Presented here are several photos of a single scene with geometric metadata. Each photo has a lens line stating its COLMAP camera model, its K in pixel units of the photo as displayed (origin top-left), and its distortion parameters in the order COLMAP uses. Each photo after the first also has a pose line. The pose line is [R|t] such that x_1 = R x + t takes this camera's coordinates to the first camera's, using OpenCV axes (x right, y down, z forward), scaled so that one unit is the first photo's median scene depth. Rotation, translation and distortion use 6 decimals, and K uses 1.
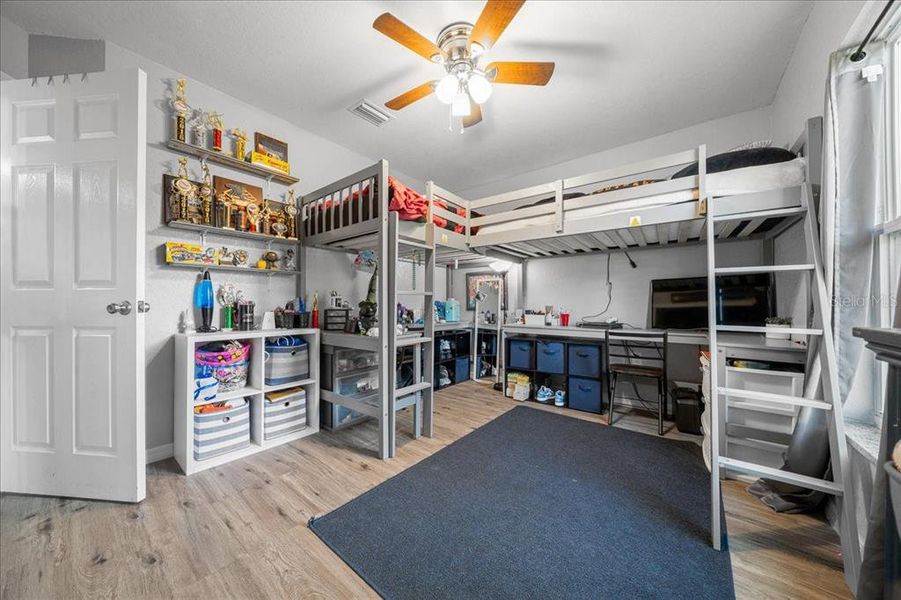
lens RADIAL K [[308.9, 0, 450.5], [0, 308.9, 300.0], [0, 0, 1]] dist [-0.000884, -0.000158]
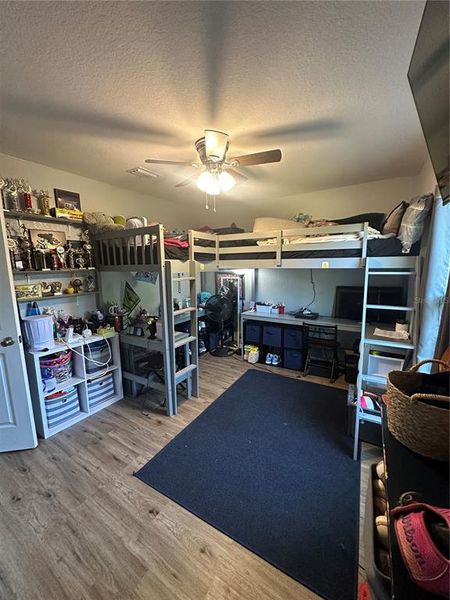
lens RADIAL K [[238.6, 0, 225.0], [0, 238.6, 300.0], [0, 0, 1]] dist [-0.003778, 0.000260]
pose [[0.993880, -0.031916, 0.105755, -0.038252], [0.015369, 0.987993, 0.153732, -0.230076], [-0.109392, -0.151166, 0.982437, -0.140161]]
